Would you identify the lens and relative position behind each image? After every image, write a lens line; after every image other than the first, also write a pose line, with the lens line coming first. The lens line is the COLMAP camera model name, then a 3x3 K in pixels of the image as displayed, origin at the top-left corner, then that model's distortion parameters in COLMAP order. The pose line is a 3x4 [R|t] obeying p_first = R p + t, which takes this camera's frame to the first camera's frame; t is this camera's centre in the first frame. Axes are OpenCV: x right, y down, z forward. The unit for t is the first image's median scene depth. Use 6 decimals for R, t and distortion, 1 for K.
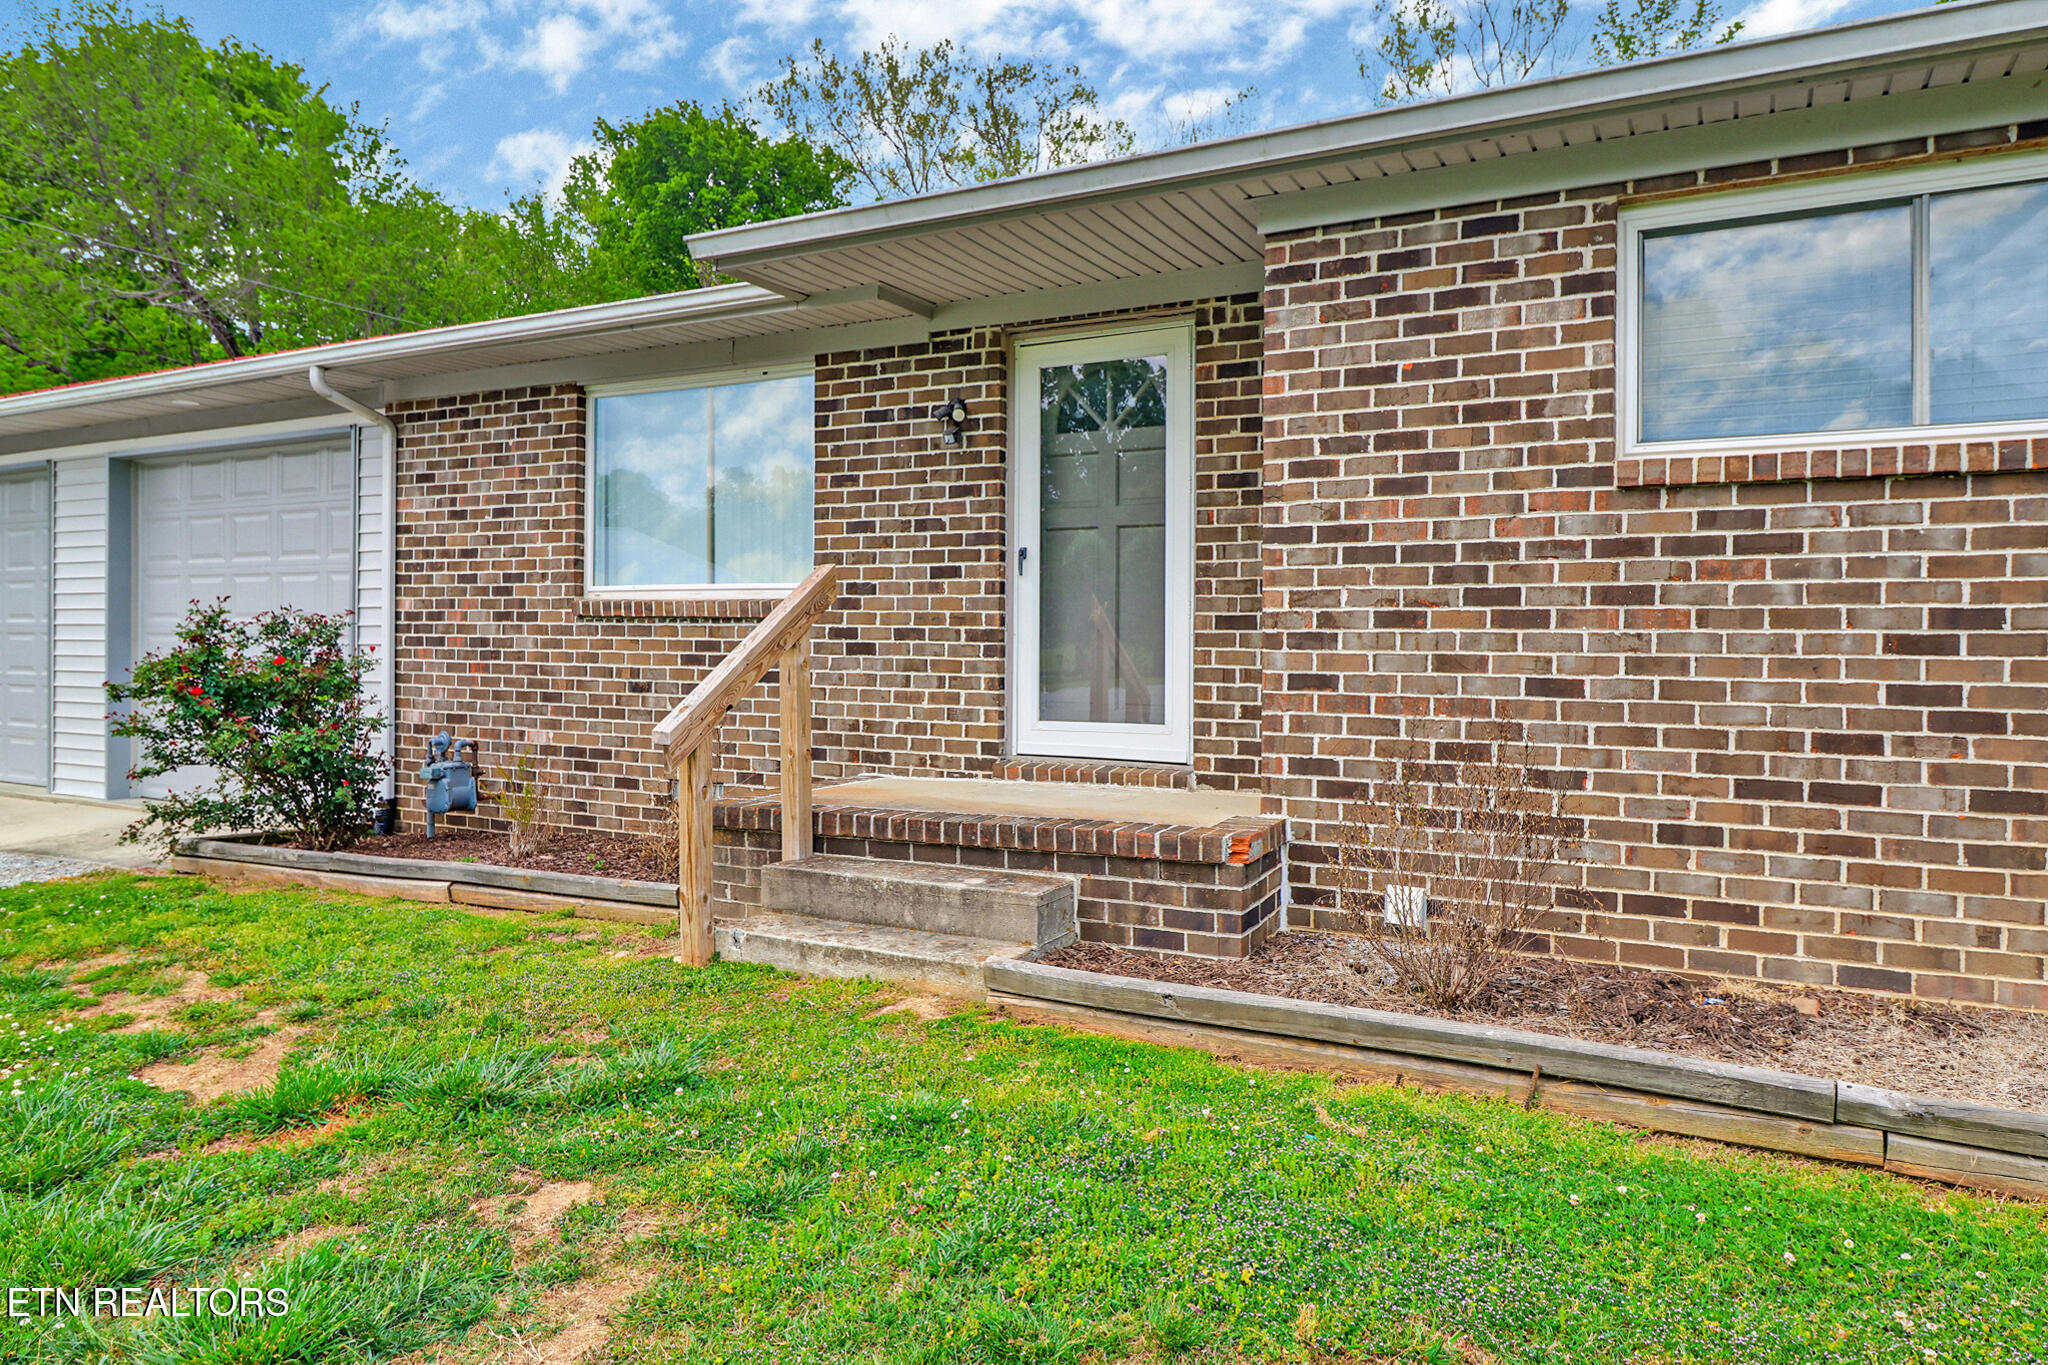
lens RADIAL K [[1322.7, 0, 1021.8], [0, 1322.7, 661.7], [0, 0, 1]] dist [0.003599, 0.000746]
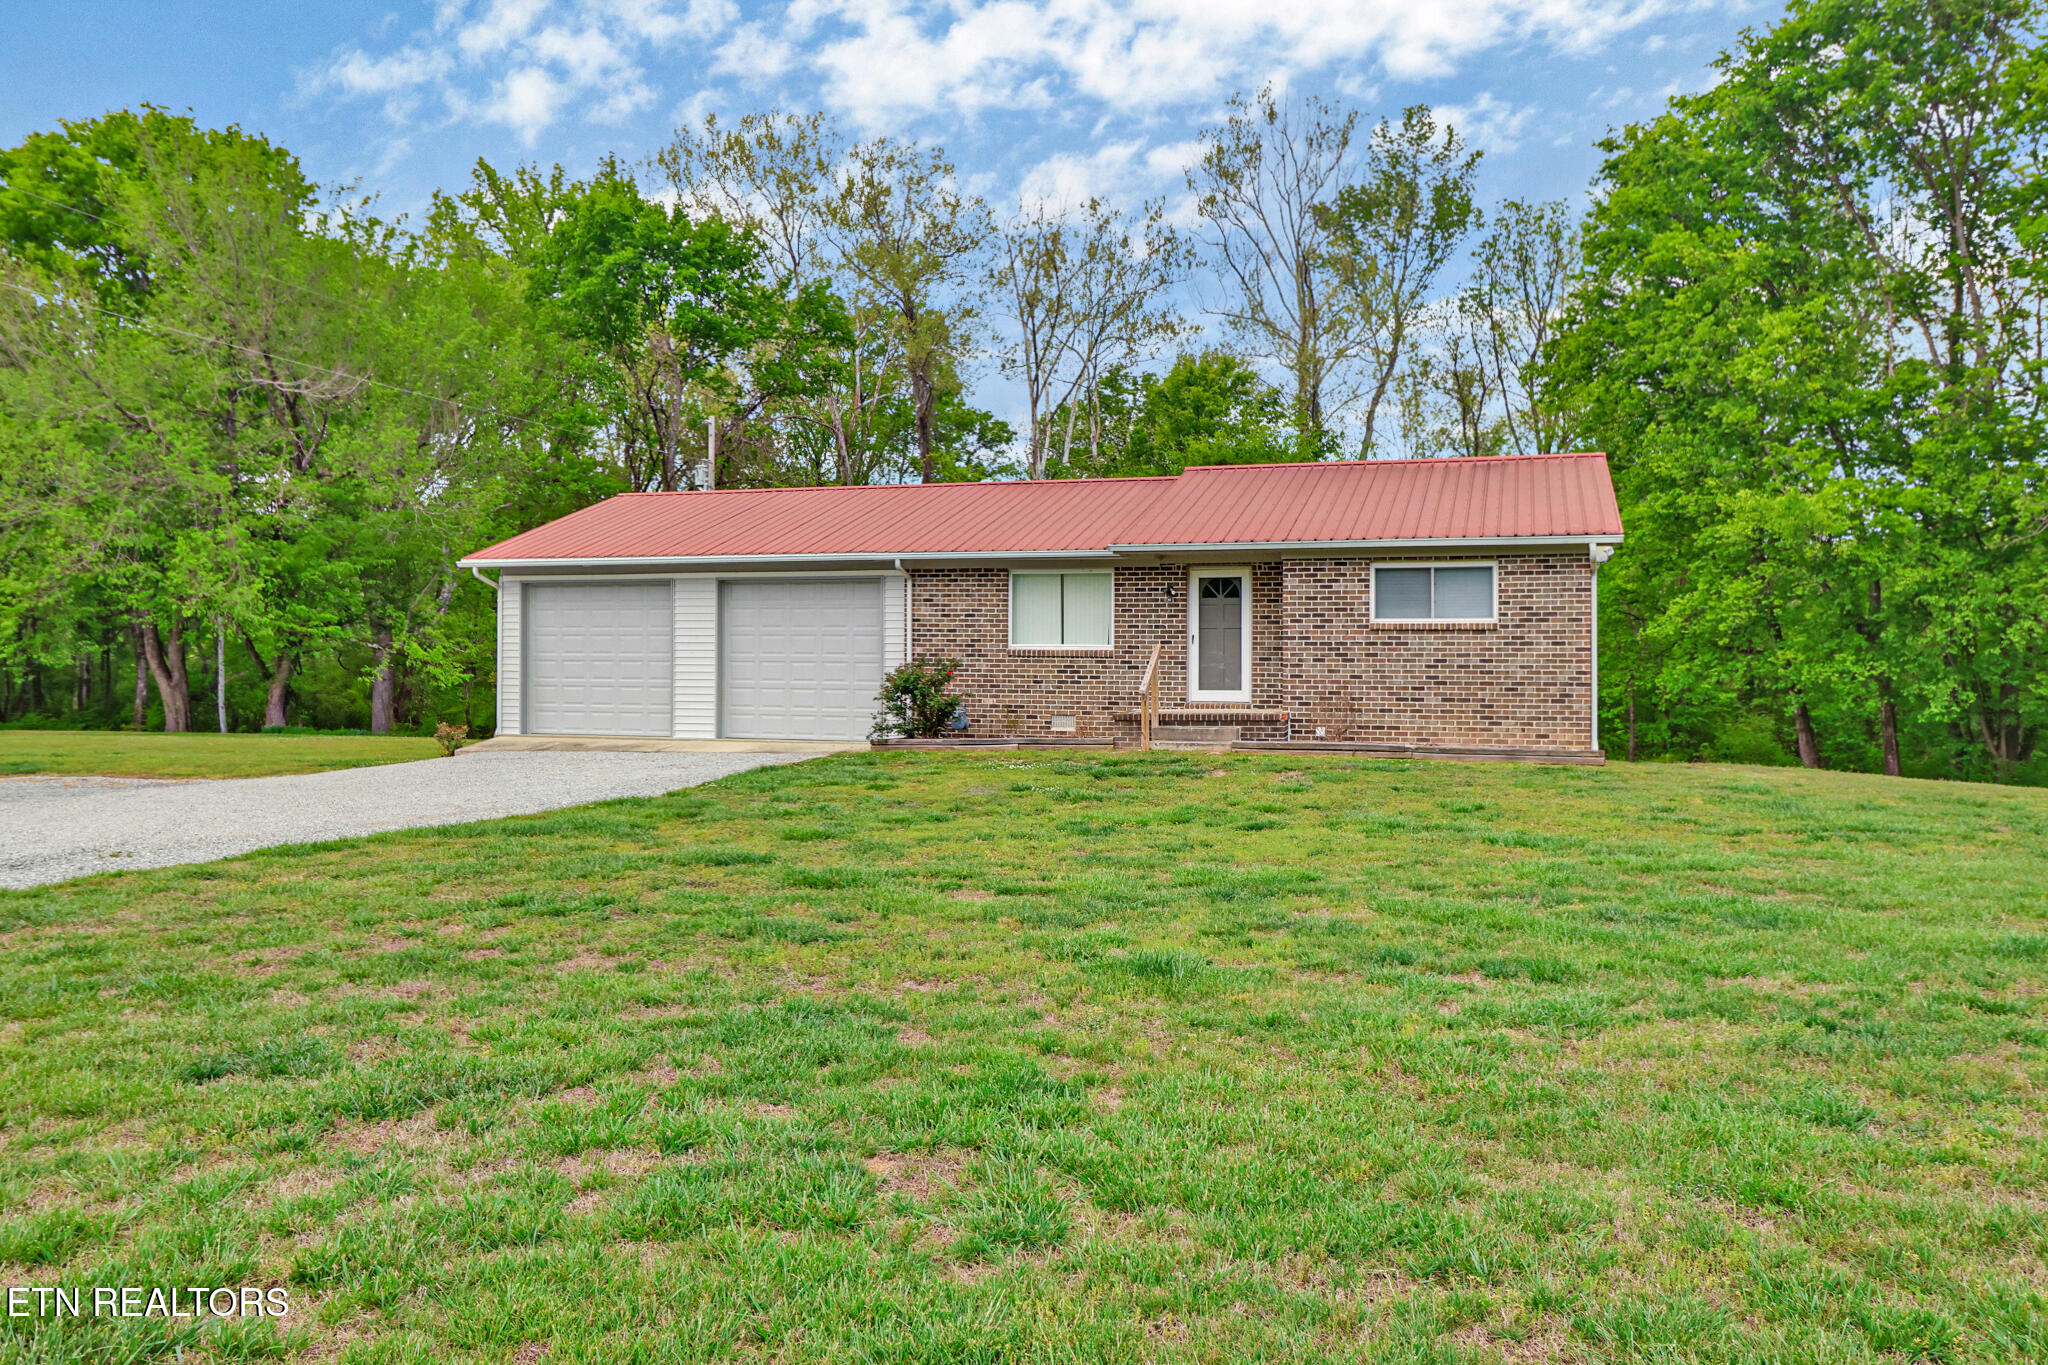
lens RADIAL K [[1499.6, 0, 1029.3], [0, 1499.6, 690.8], [0, 0, 1]] dist [0.008682, 0.003400]
pose [[0.983447, -0.008632, 0.180989, -1.030266], [0.006325, 0.999891, 0.013316, -0.004250], [-0.181084, -0.011951, 0.983395, -2.433624]]
